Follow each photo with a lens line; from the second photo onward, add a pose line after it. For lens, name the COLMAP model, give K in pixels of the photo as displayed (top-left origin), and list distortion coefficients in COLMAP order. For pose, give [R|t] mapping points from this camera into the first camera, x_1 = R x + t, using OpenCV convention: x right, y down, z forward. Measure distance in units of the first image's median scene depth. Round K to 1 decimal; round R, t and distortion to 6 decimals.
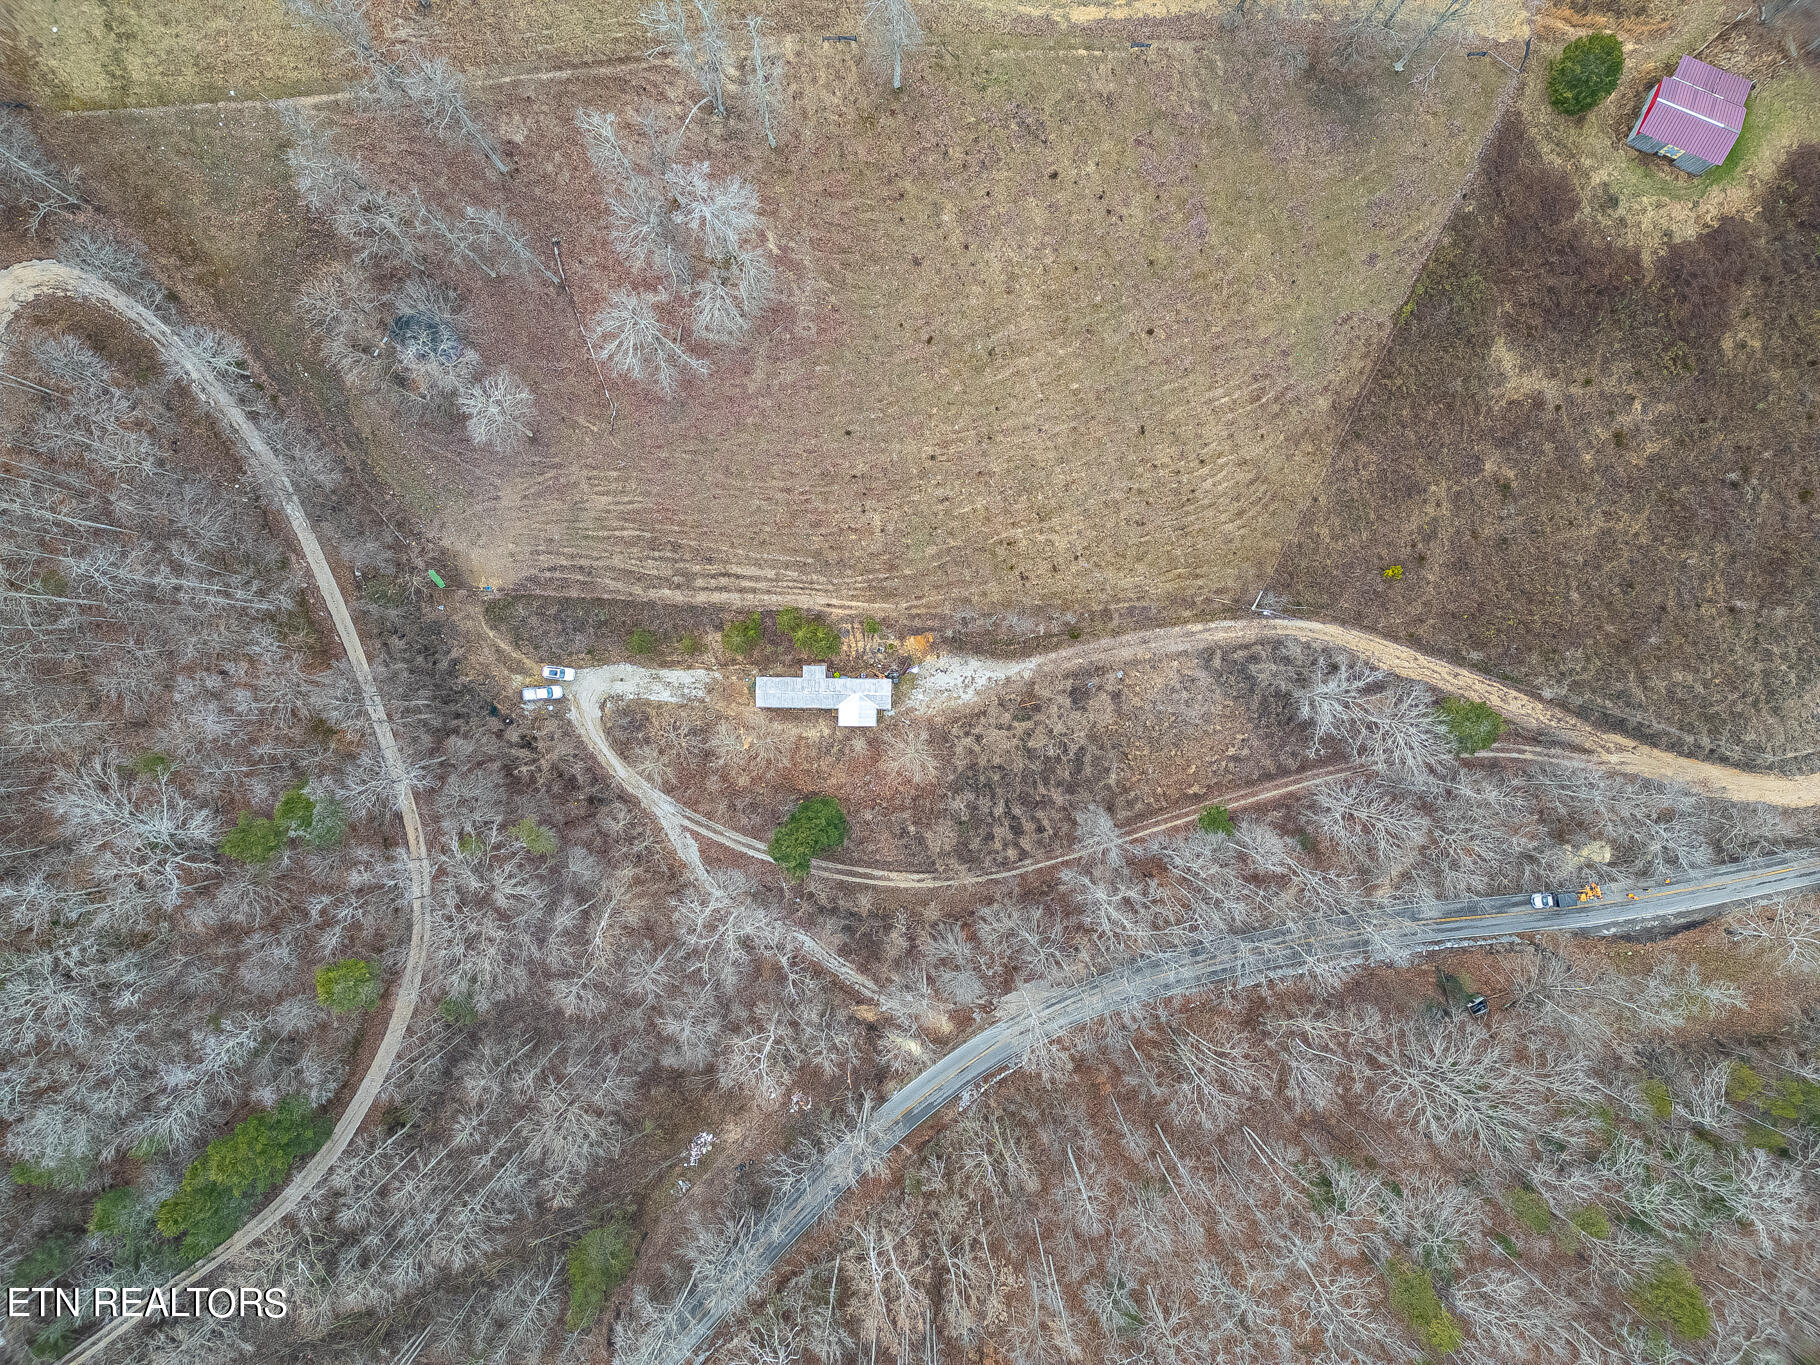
lens RADIAL K [[1268.9, 0, 910.0], [0, 1268.9, 682.5], [0, 0, 1]] dist [0.073532, -0.077446]
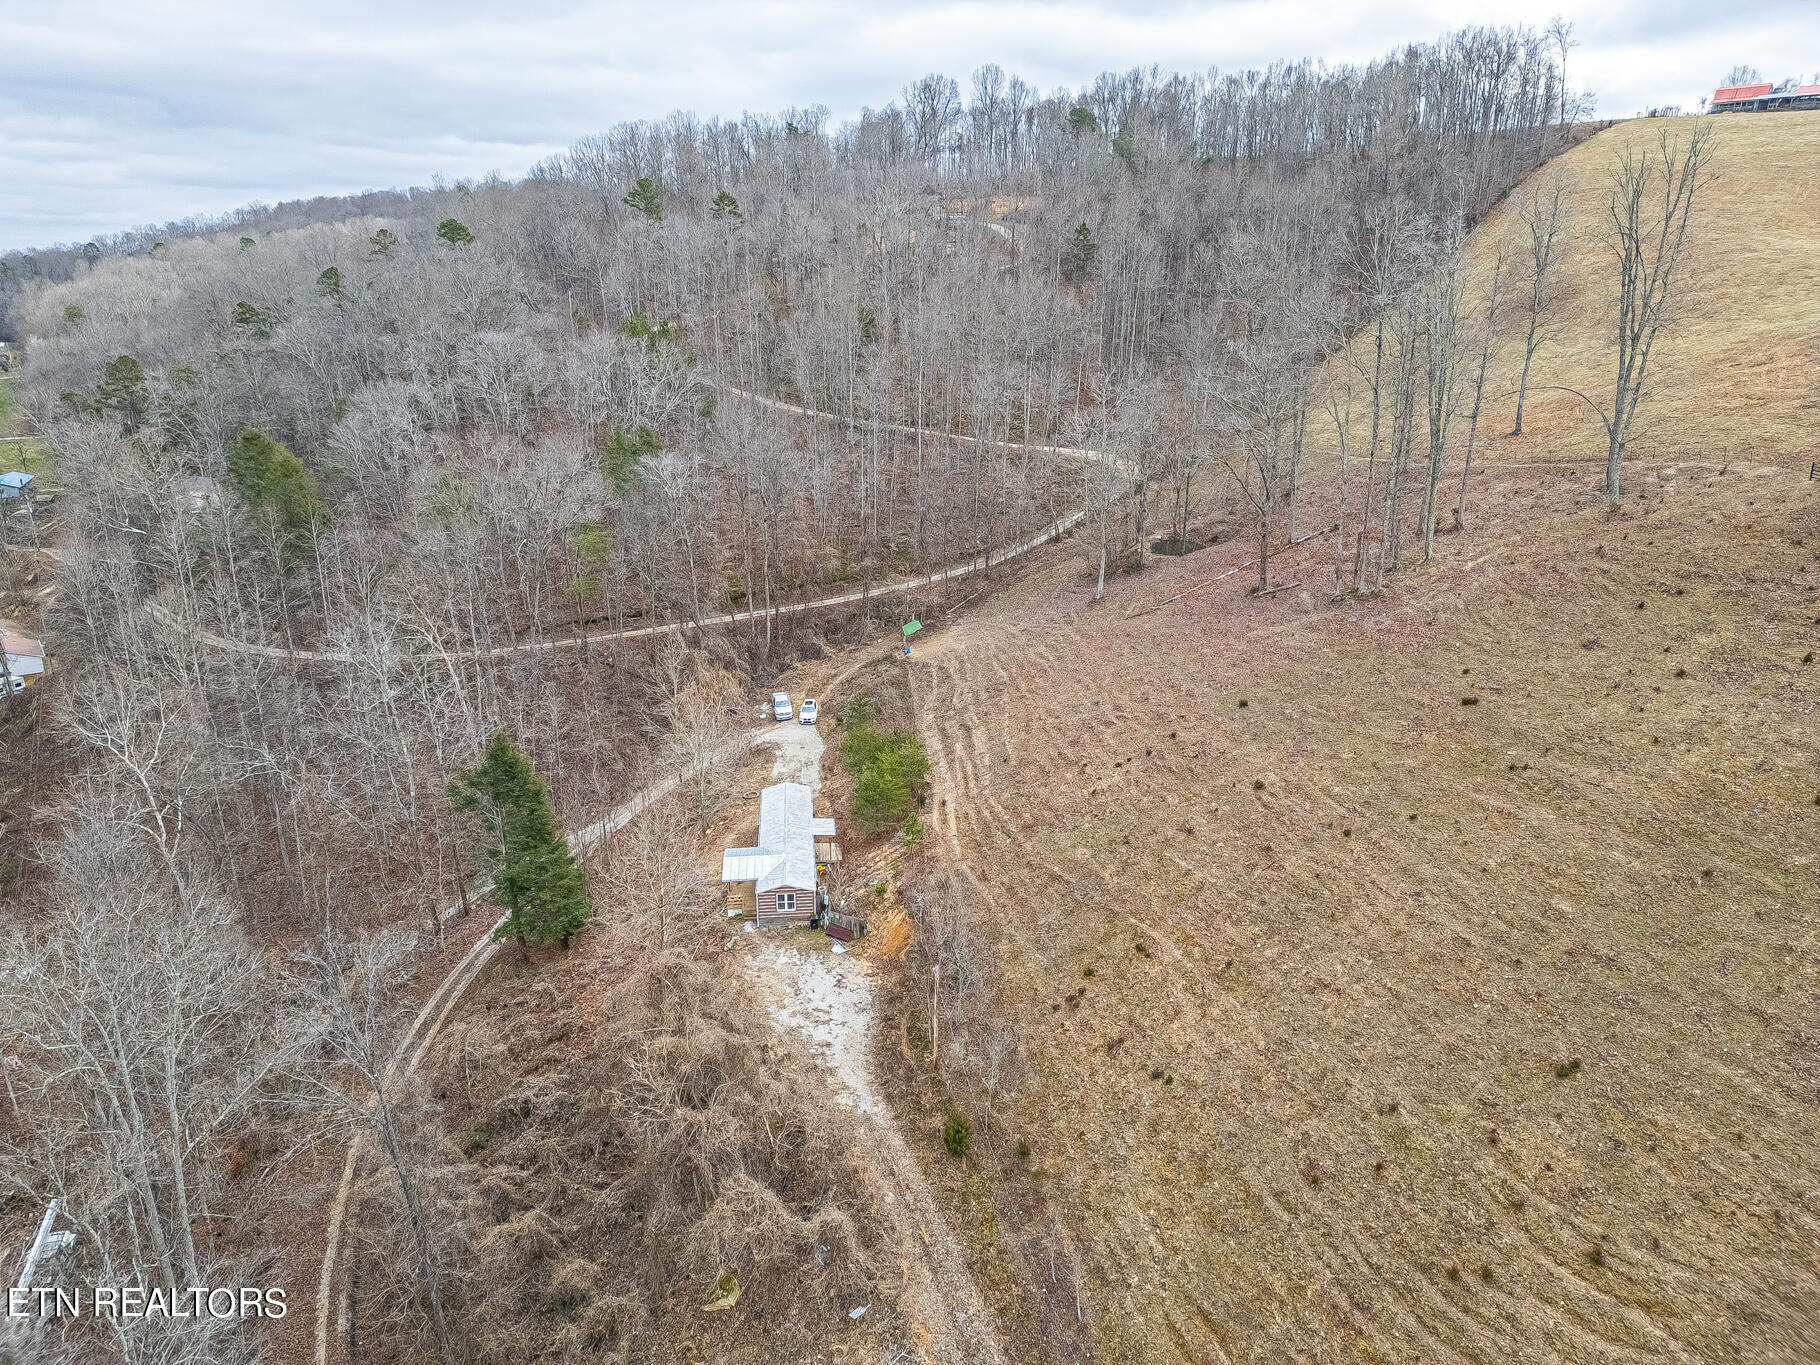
lens RADIAL K [[1268.9, 0, 910.0], [0, 1268.9, 682.5], [0, 0, 1]] dist [0.073532, -0.077446]
pose [[0.110093, 0.314390, -0.942888, 0.443915], [-0.993912, 0.038842, -0.103100, 0.009241], [0.004211, 0.948499, 0.316752, 0.768915]]
